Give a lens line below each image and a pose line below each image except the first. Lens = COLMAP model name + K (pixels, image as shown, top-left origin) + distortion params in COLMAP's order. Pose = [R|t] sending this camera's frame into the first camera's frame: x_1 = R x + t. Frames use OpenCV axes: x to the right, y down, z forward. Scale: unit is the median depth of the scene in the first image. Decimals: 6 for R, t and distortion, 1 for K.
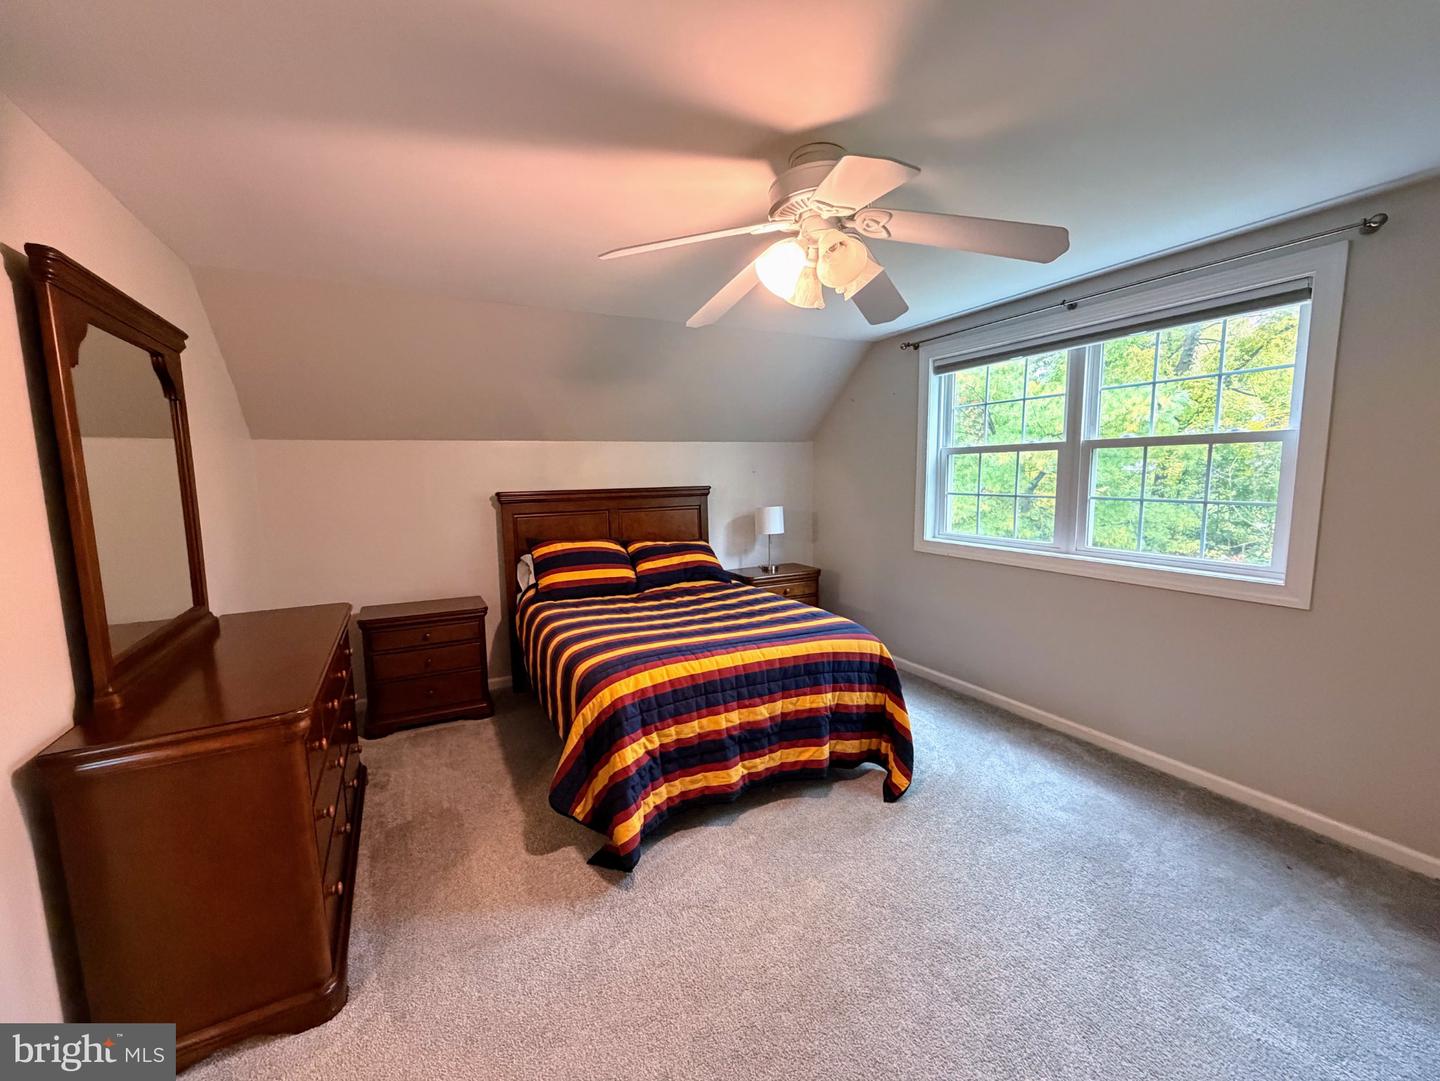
lens RADIAL K [[581.0, 0, 715.2], [0, 581.0, 537.2], [0, 0, 1]] dist [-0.005192, -0.000127]
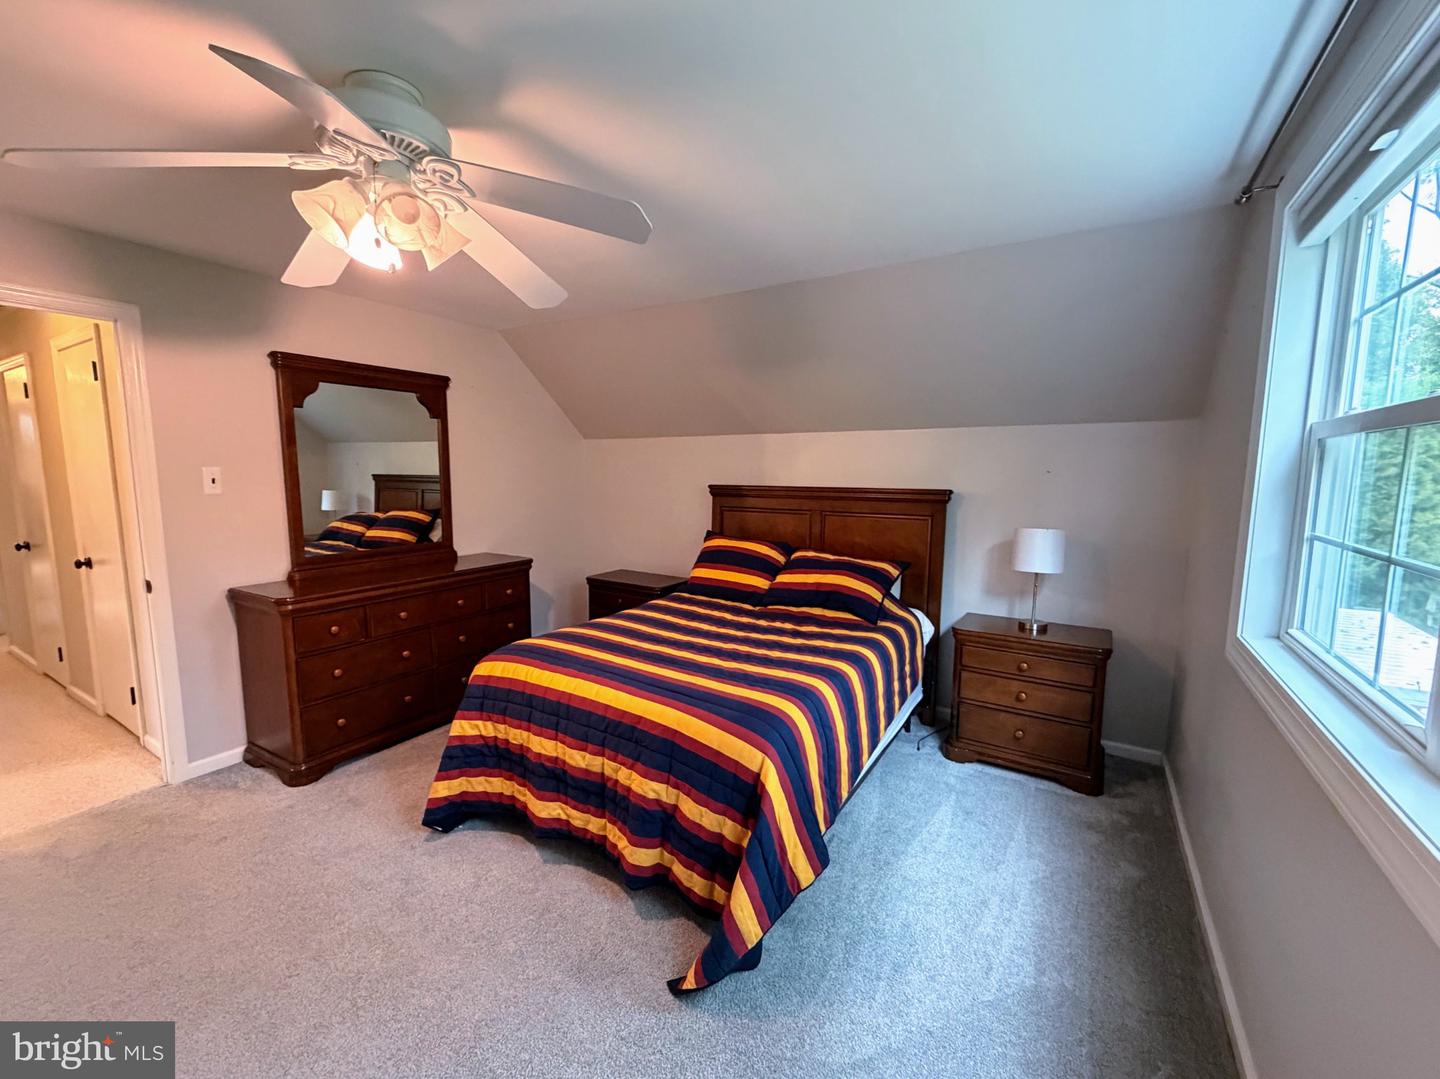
lens RADIAL K [[588.3, 0, 722.5], [0, 588.3, 542.8], [0, 0, 1]] dist [0.002115, 0.000102]
pose [[0.515634, 0.125564, -0.847558, 0.572030], [-0.111466, 0.990627, 0.078946, -0.061770], [0.849527, 0.053767, 0.524798, 0.477757]]
